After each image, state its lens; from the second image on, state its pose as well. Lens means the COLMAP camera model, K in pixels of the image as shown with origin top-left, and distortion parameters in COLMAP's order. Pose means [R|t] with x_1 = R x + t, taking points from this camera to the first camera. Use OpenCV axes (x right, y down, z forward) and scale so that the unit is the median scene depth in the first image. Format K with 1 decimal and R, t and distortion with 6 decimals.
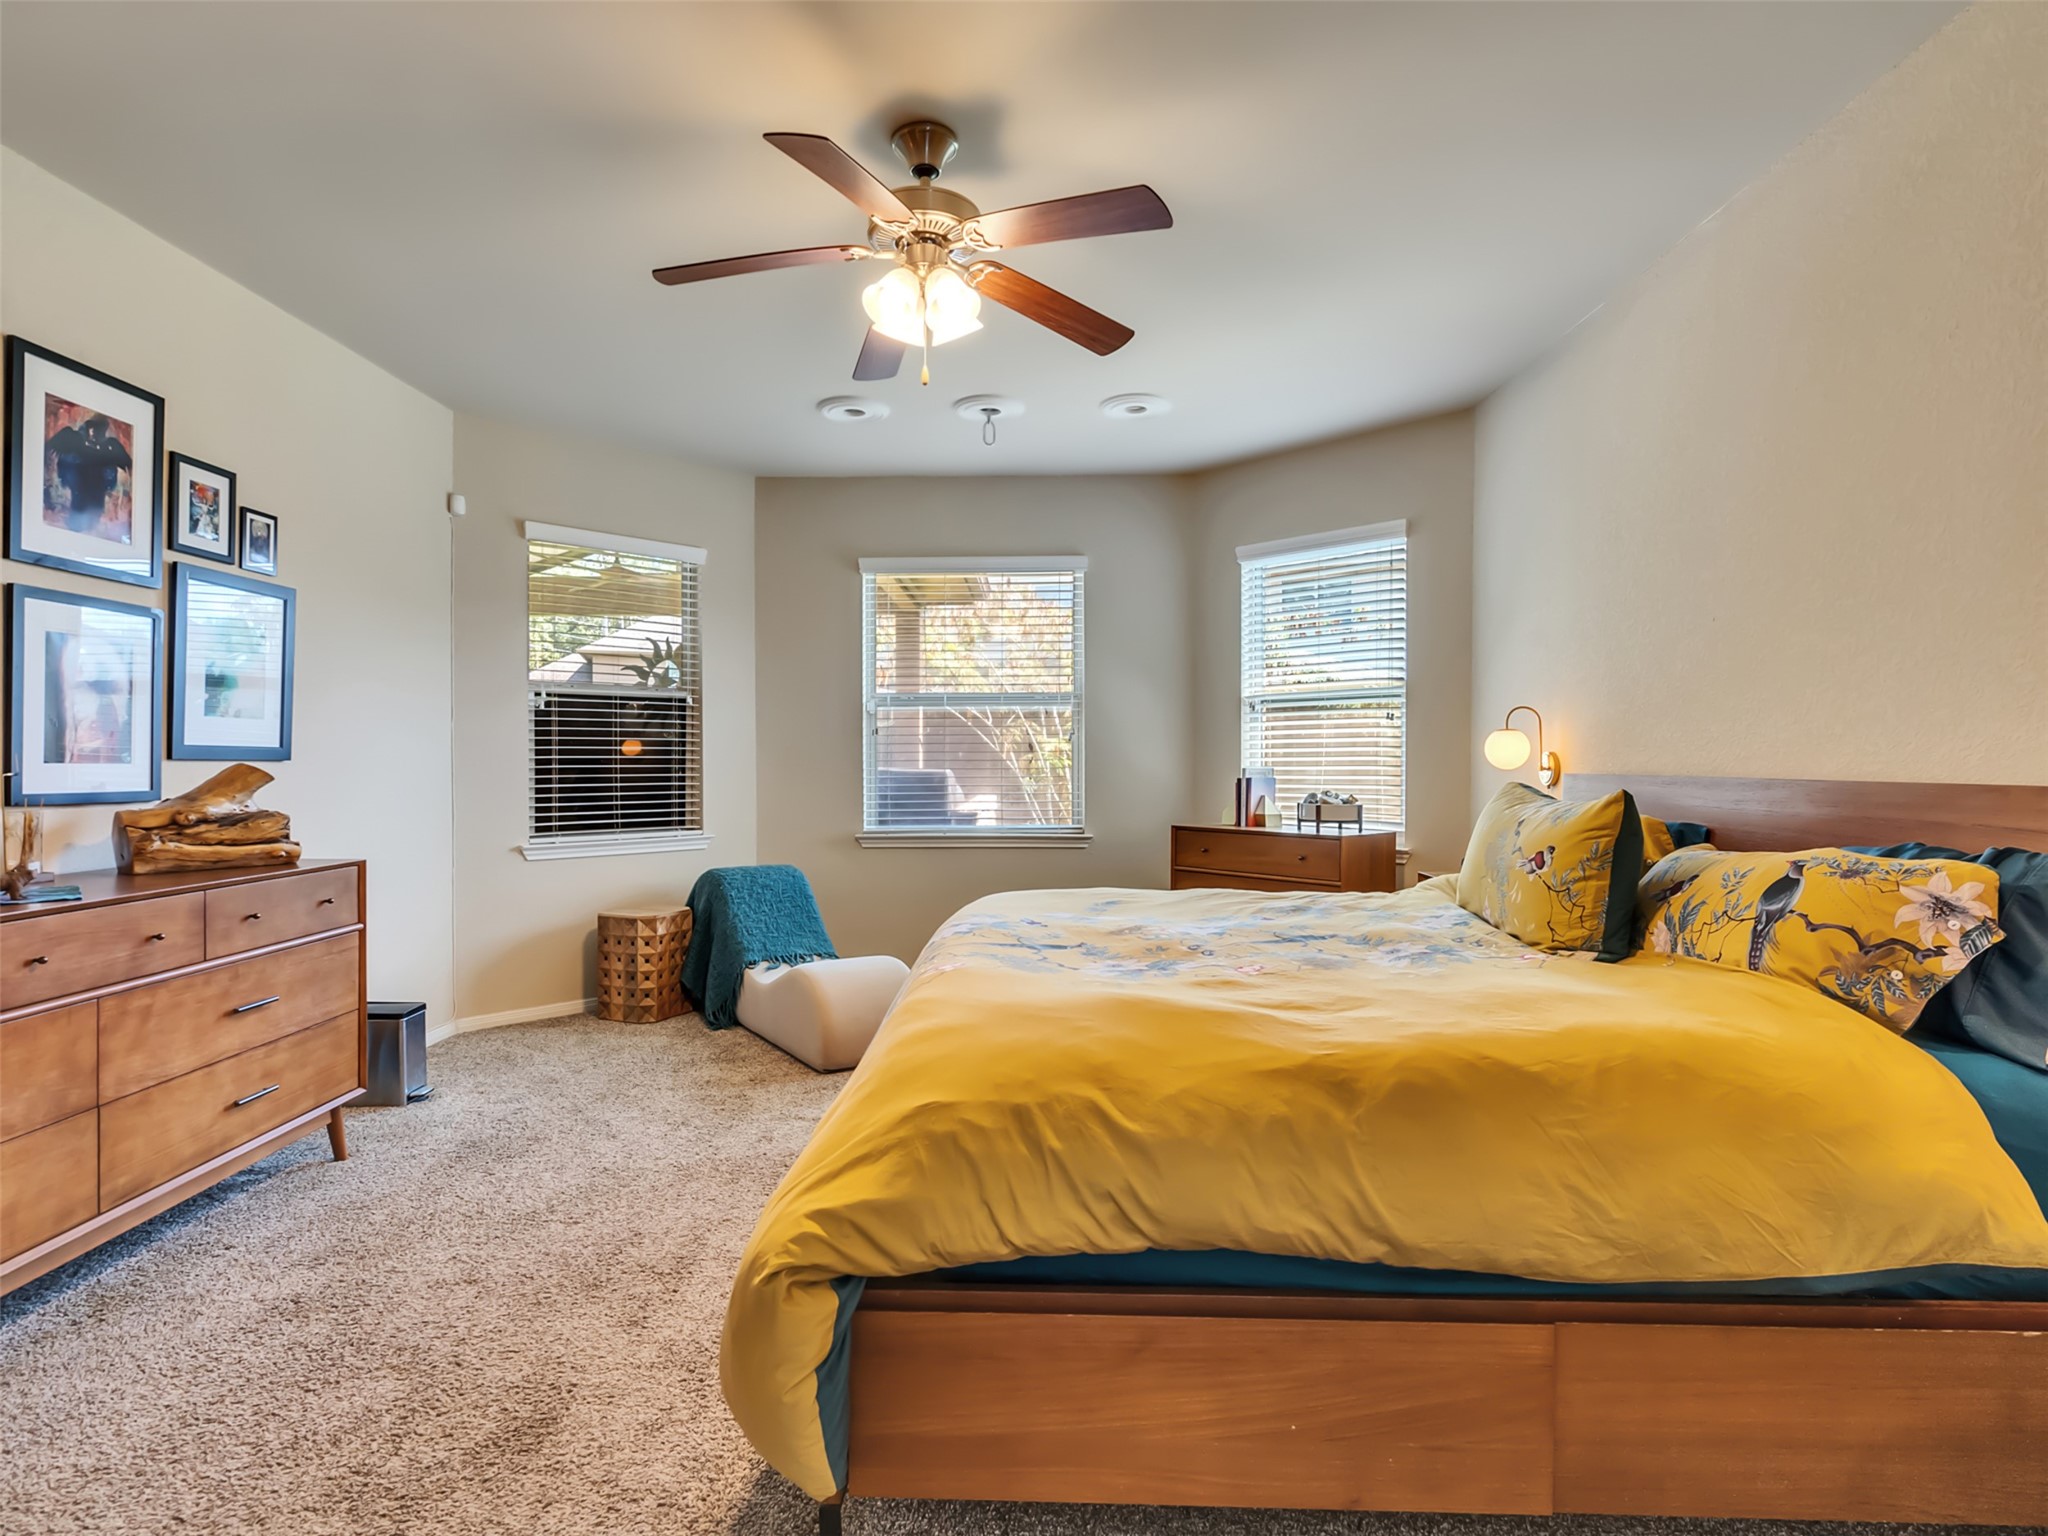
lens RADIAL K [[1047.9, 0, 1010.8], [0, 1047.9, 765.6], [0, 0, 1]] dist [0.000380, 0.001134]
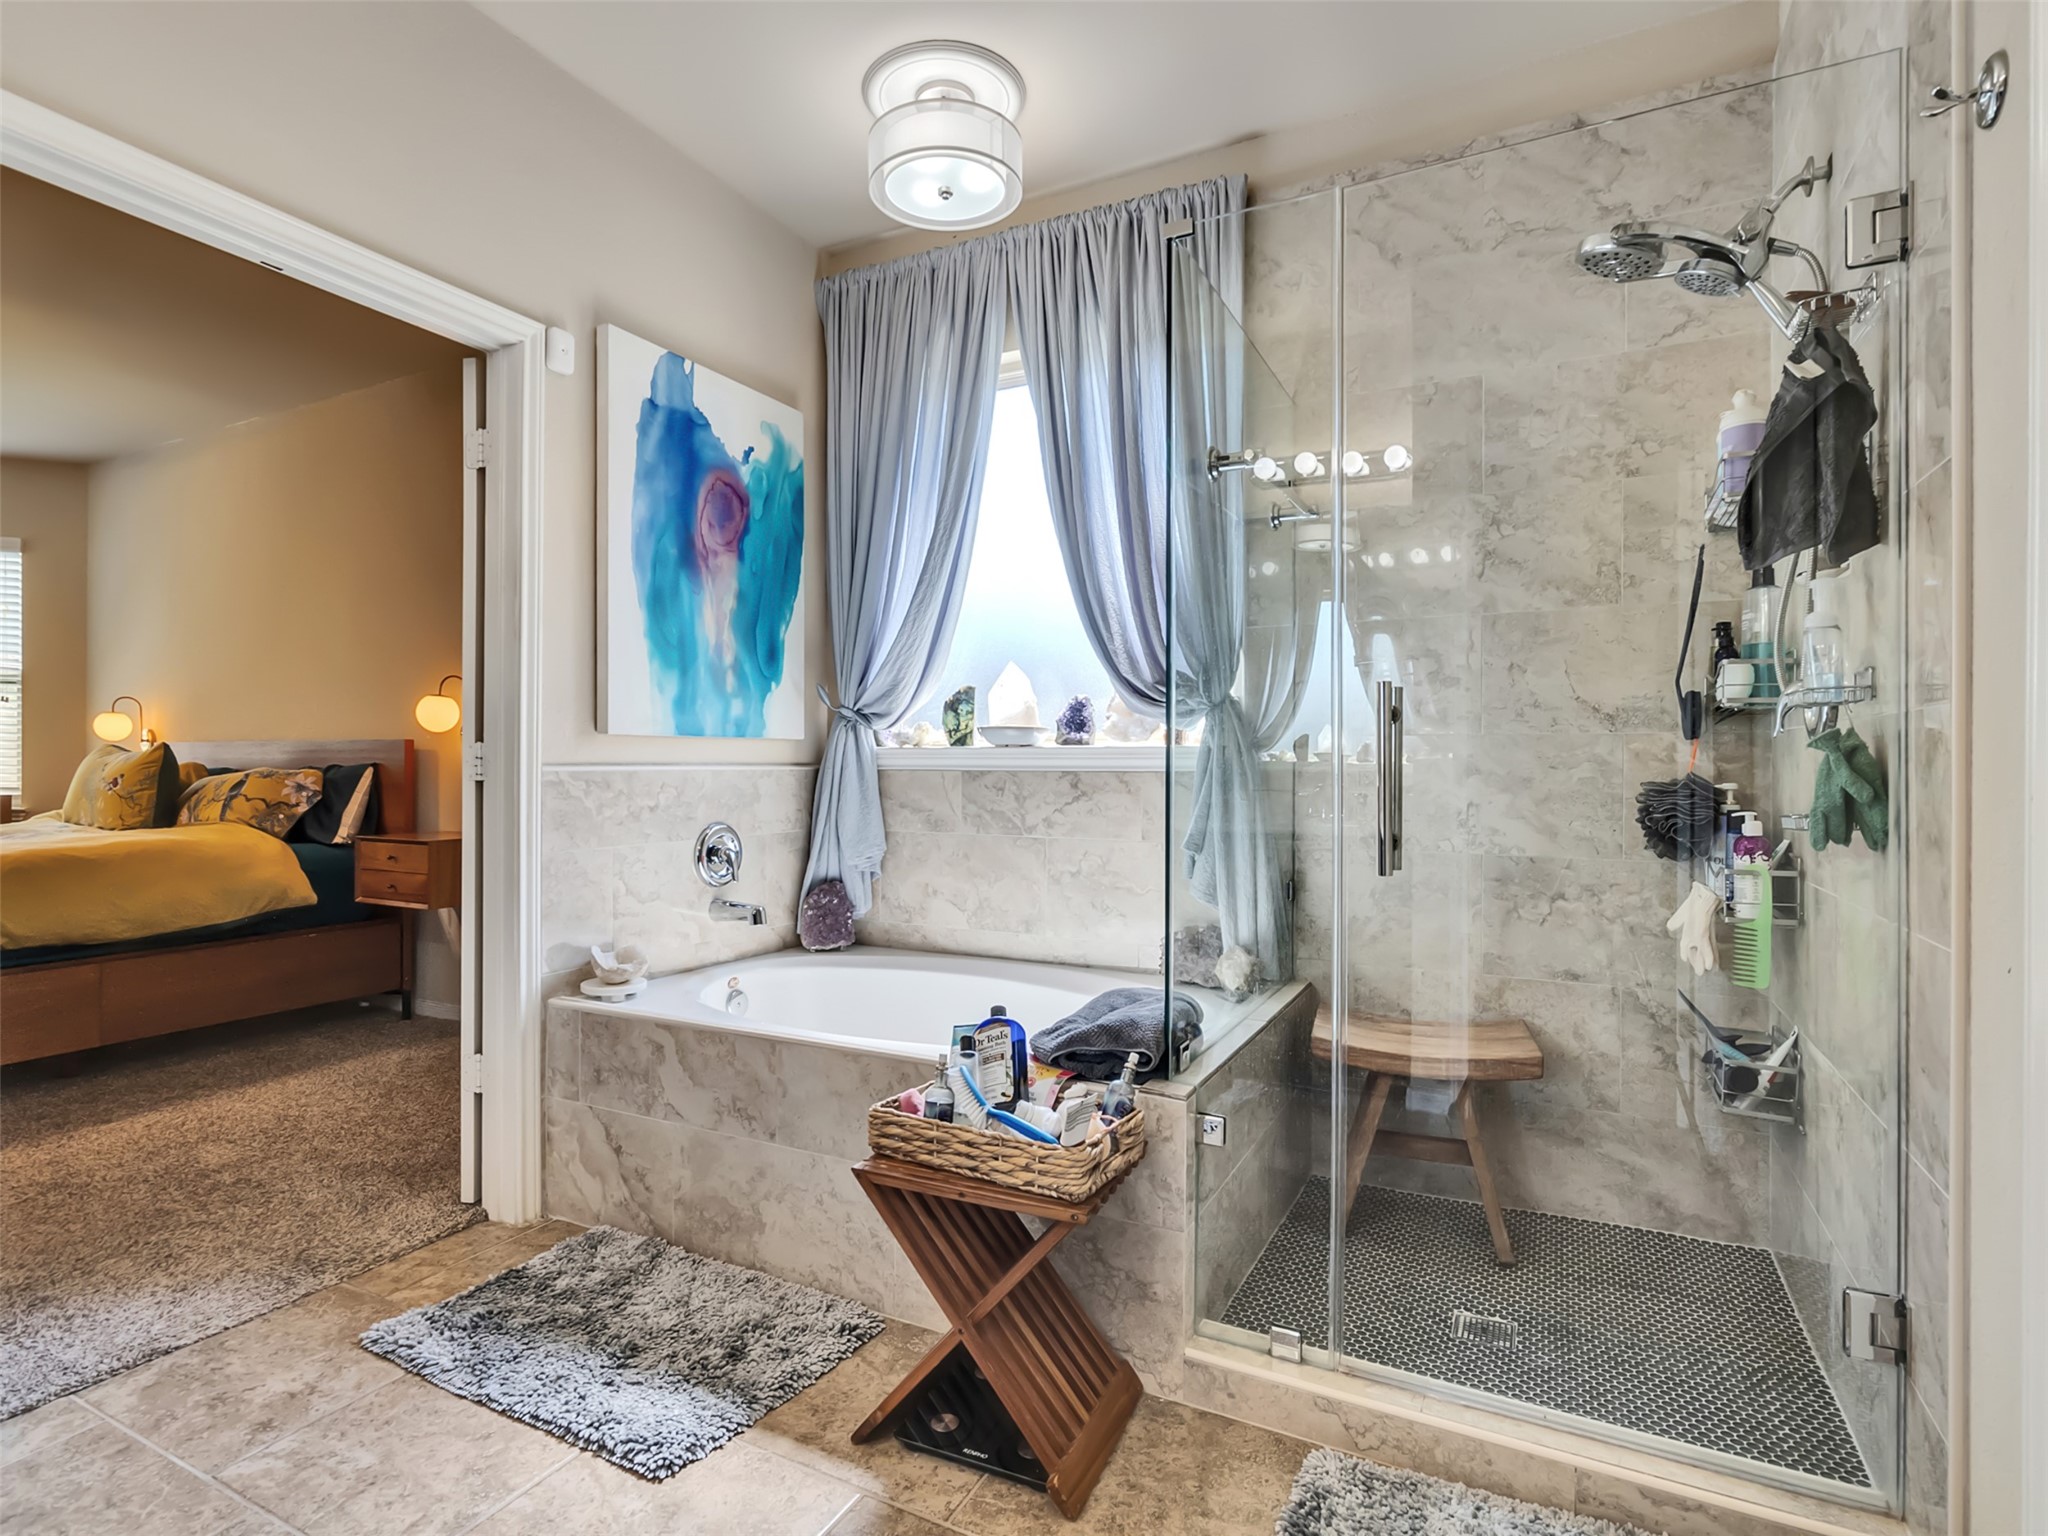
lens RADIAL K [[1047.9, 0, 1010.8], [0, 1047.9, 765.6], [0, 0, 1]] dist [0.000380, 0.001134]
pose [[0.442457, -0.006755, 0.896764, -0.541667], [0.004136, 0.999976, 0.005492, 0.072320], [-0.896780, 0.001279, 0.442475, -1.481255]]
